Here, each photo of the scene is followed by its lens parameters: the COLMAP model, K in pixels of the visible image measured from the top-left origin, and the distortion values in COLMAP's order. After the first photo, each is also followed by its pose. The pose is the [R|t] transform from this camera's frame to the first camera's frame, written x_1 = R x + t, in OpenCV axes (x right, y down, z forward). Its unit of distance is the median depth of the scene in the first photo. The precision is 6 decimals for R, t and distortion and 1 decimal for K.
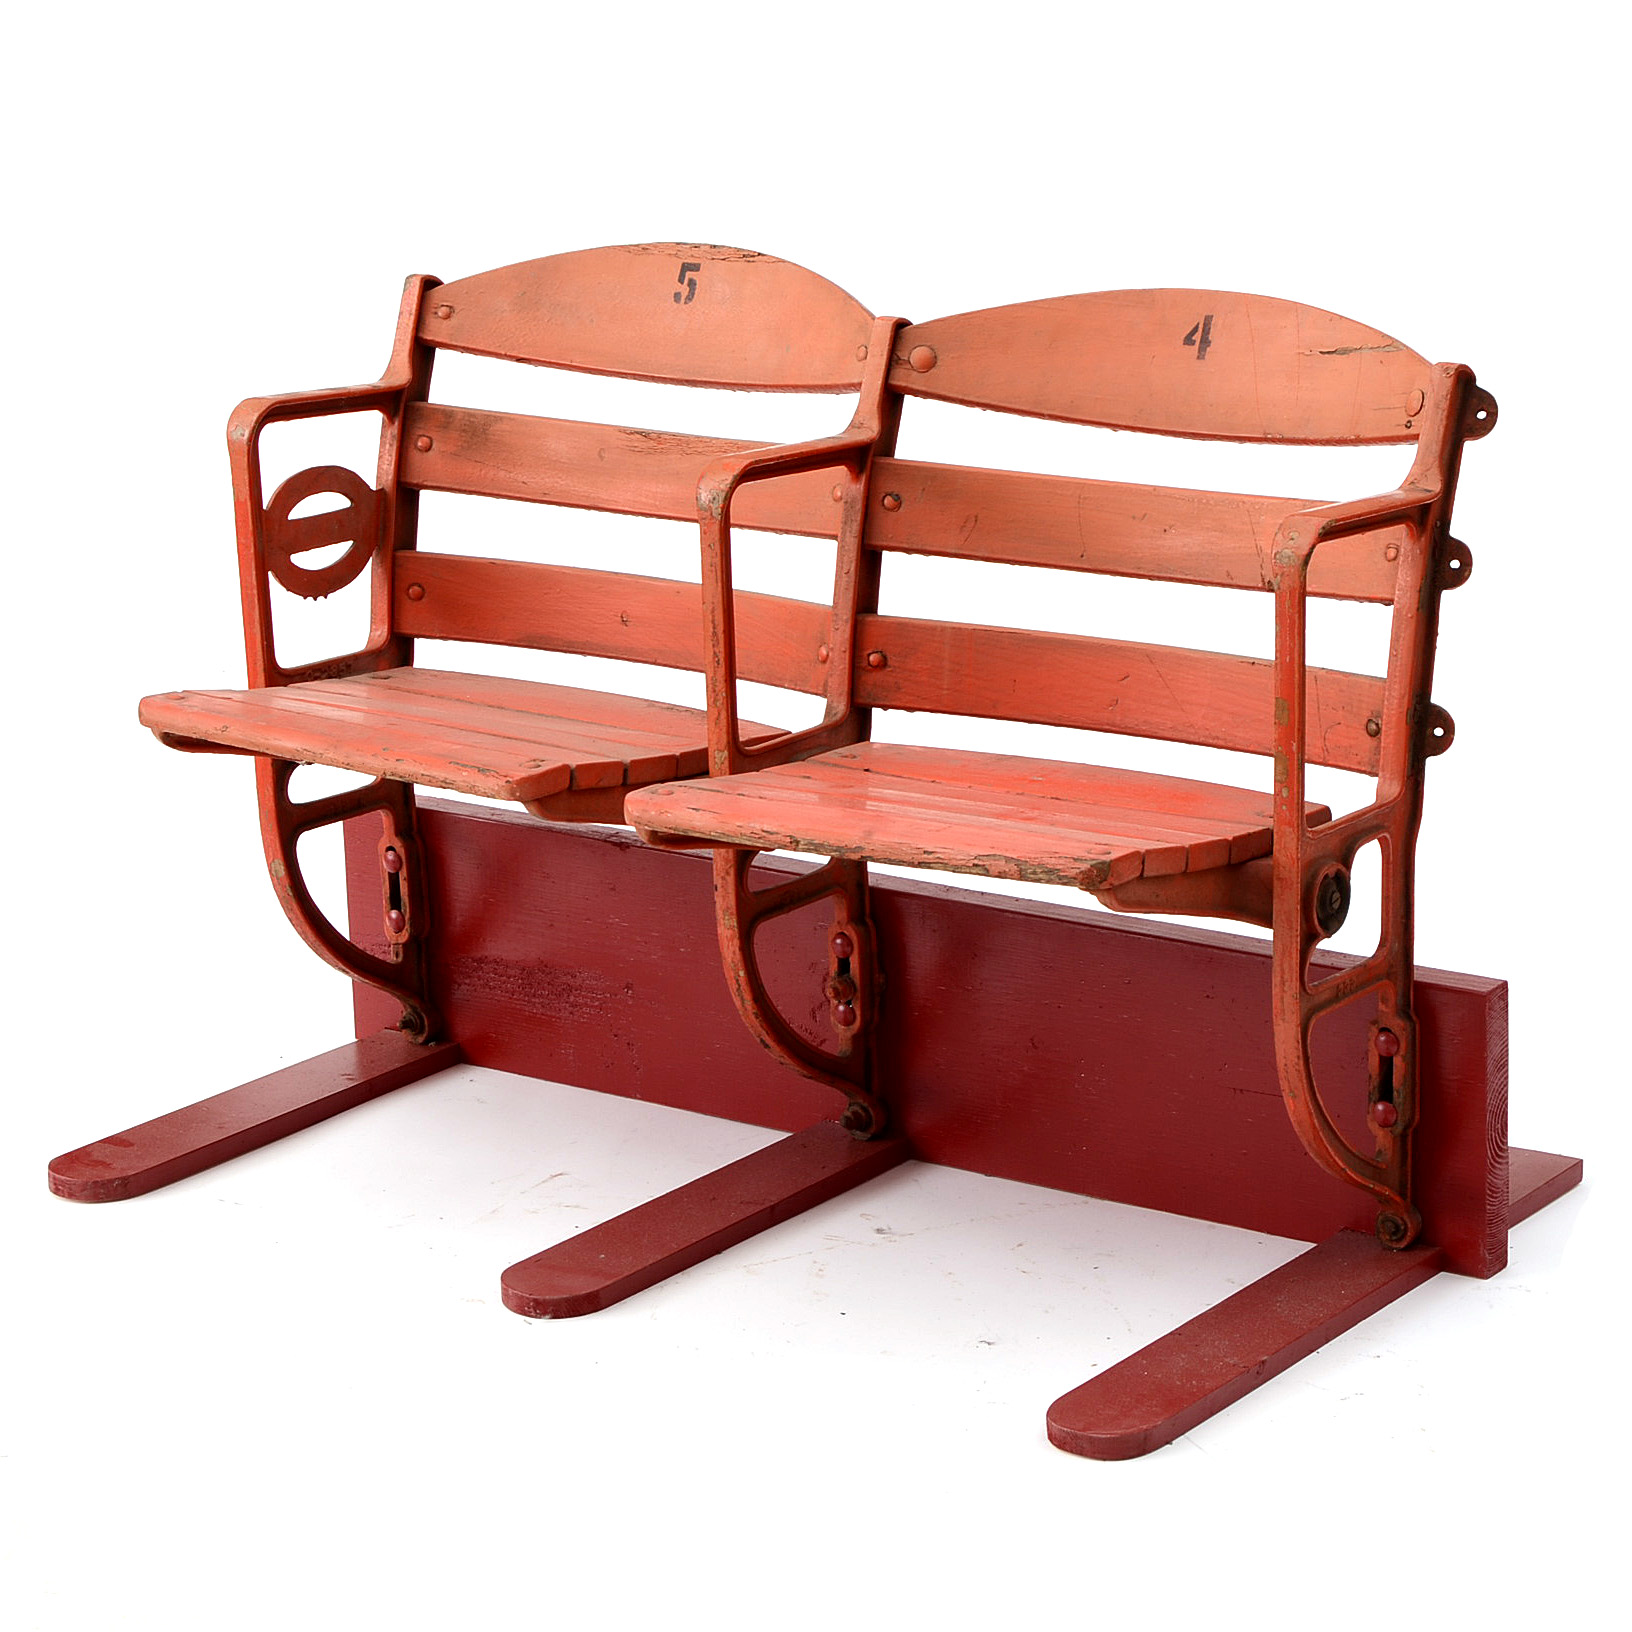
lens RADIAL K [[4754.5, 0, 819.1], [0, 4754.5, 811.0], [0, 0, 1]] dist [-0.061772, 0.000000]
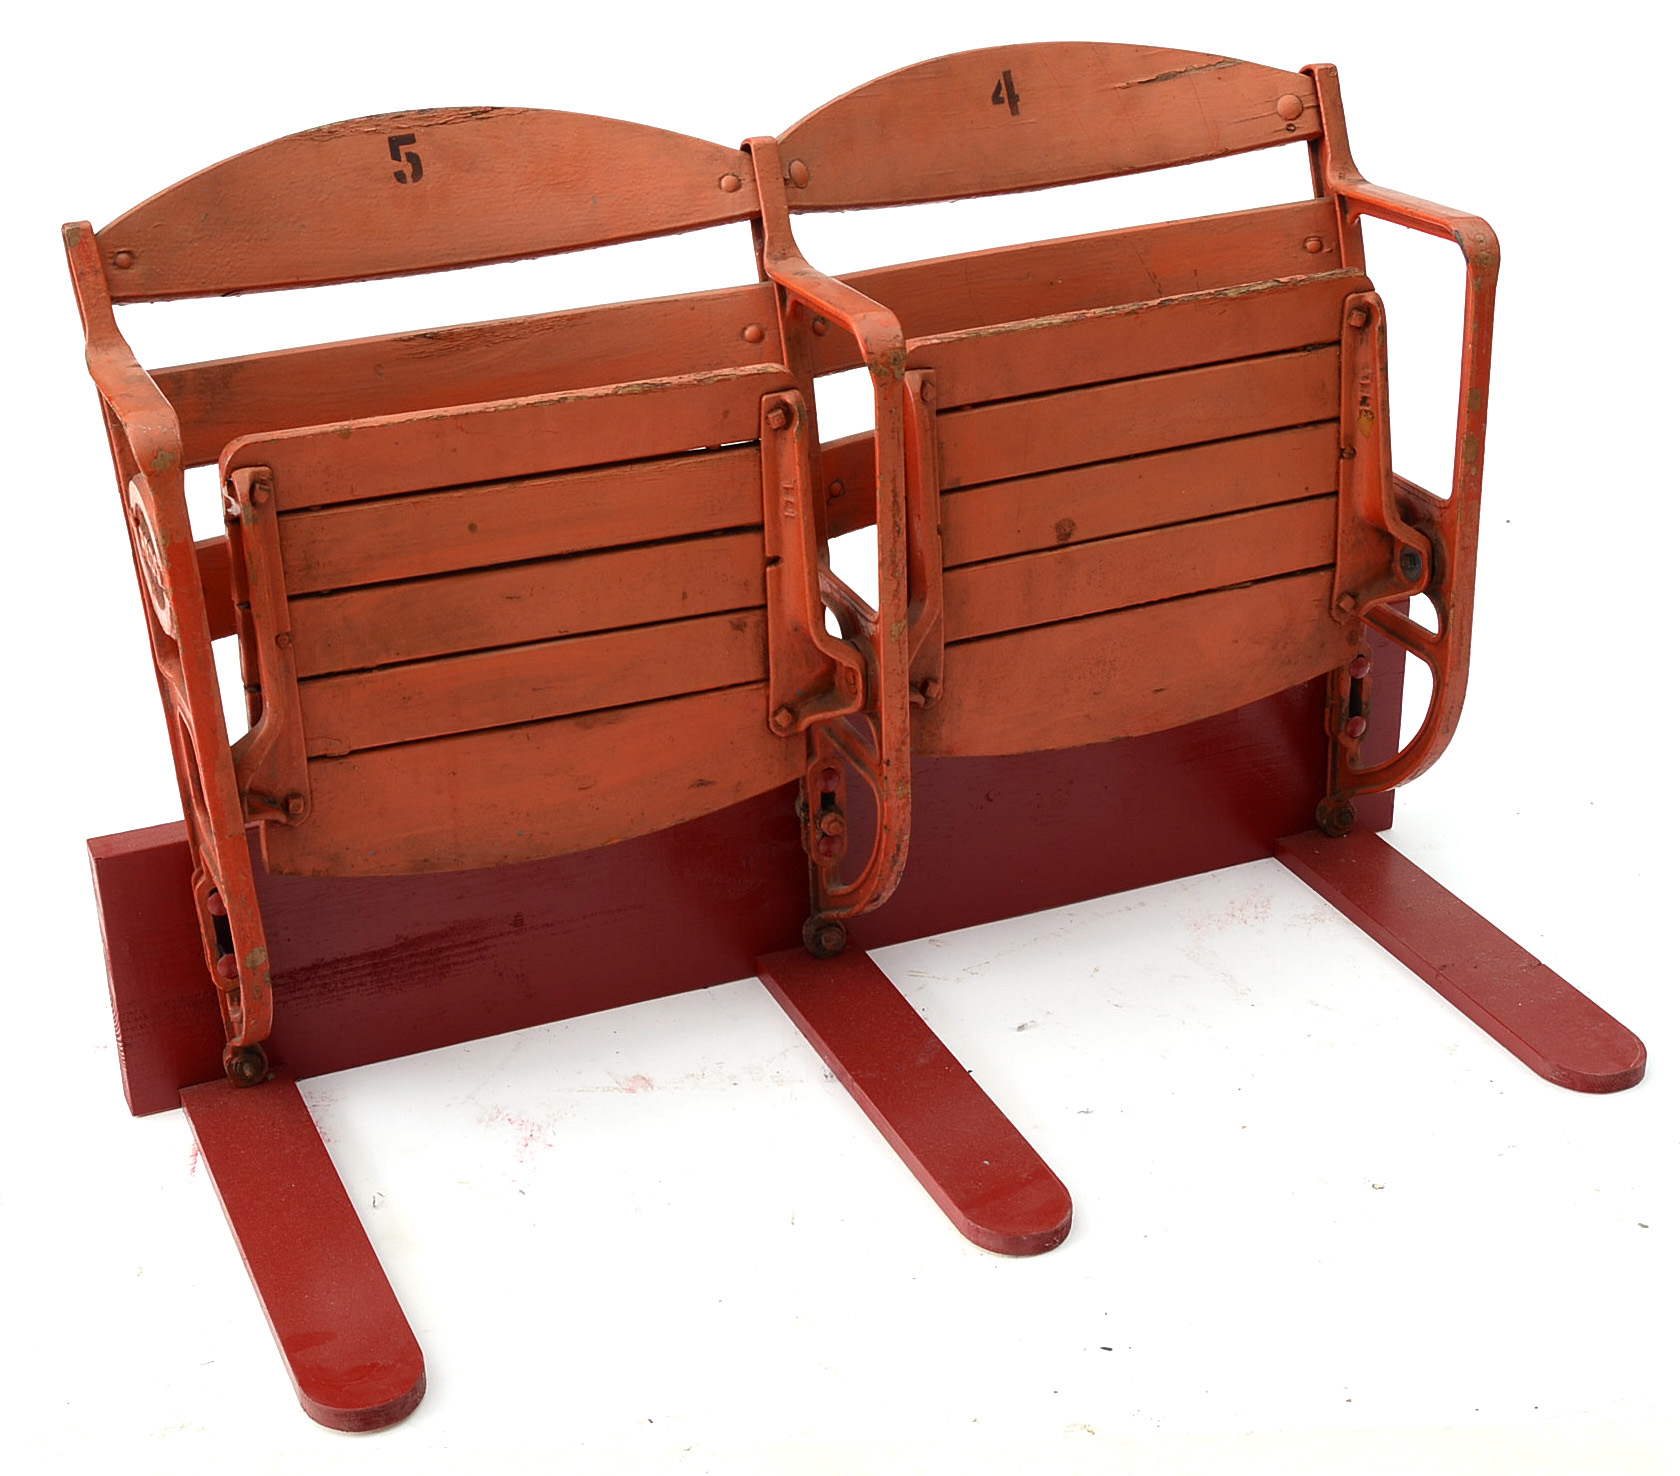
lens RADIAL K [[2892.5, 0, 787.8], [0, 2892.5, 745.2], [0, 0, 1]] dist [-0.071187, 0.000000]
pose [[0.523989, -0.357070, 0.773264, -0.484128], [0.233372, 0.933325, 0.272841, -0.151417], [-0.819130, 0.037493, 0.572382, 0.696130]]
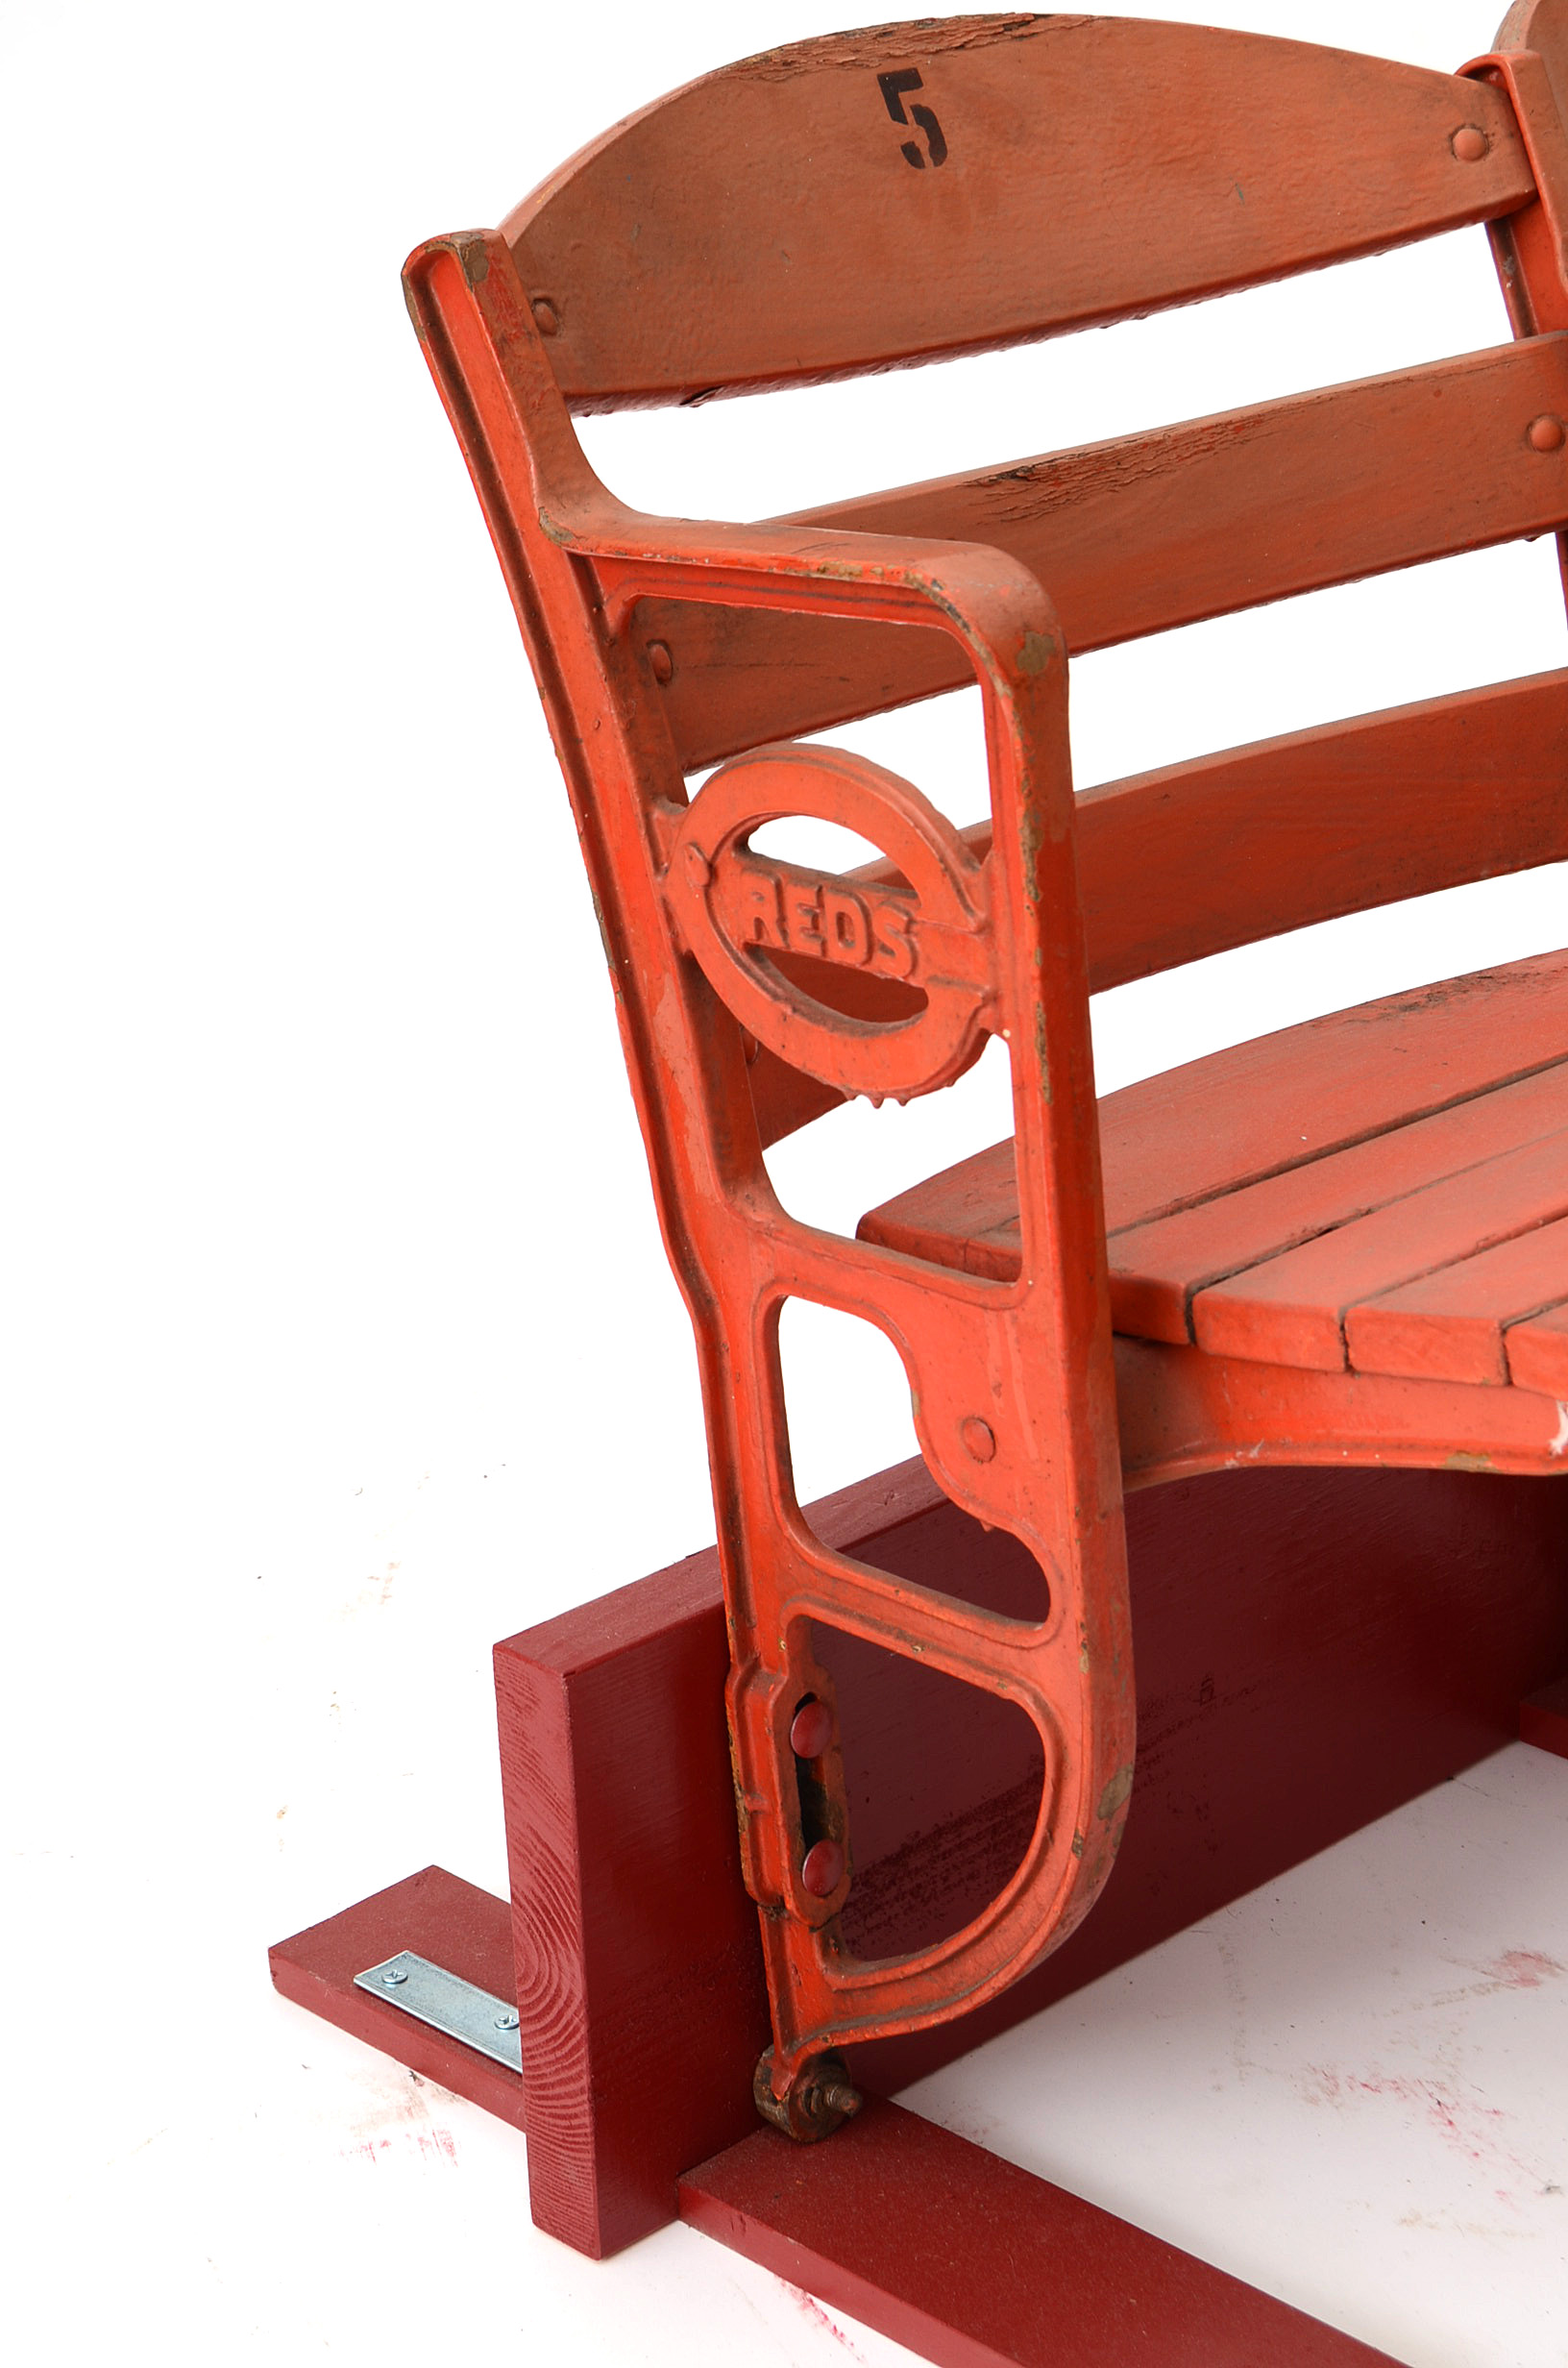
lens RADIAL K [[4563.0, 0, 803.5], [0, 4563.0, 1192.3], [0, 0, 1]] dist [-0.047667, 0.000000]
pose [[0.166845, -0.326635, 0.930307, -0.478425], [0.288121, 0.918501, 0.270817, -0.148161], [-0.942947, 0.222856, 0.247358, 1.013546]]
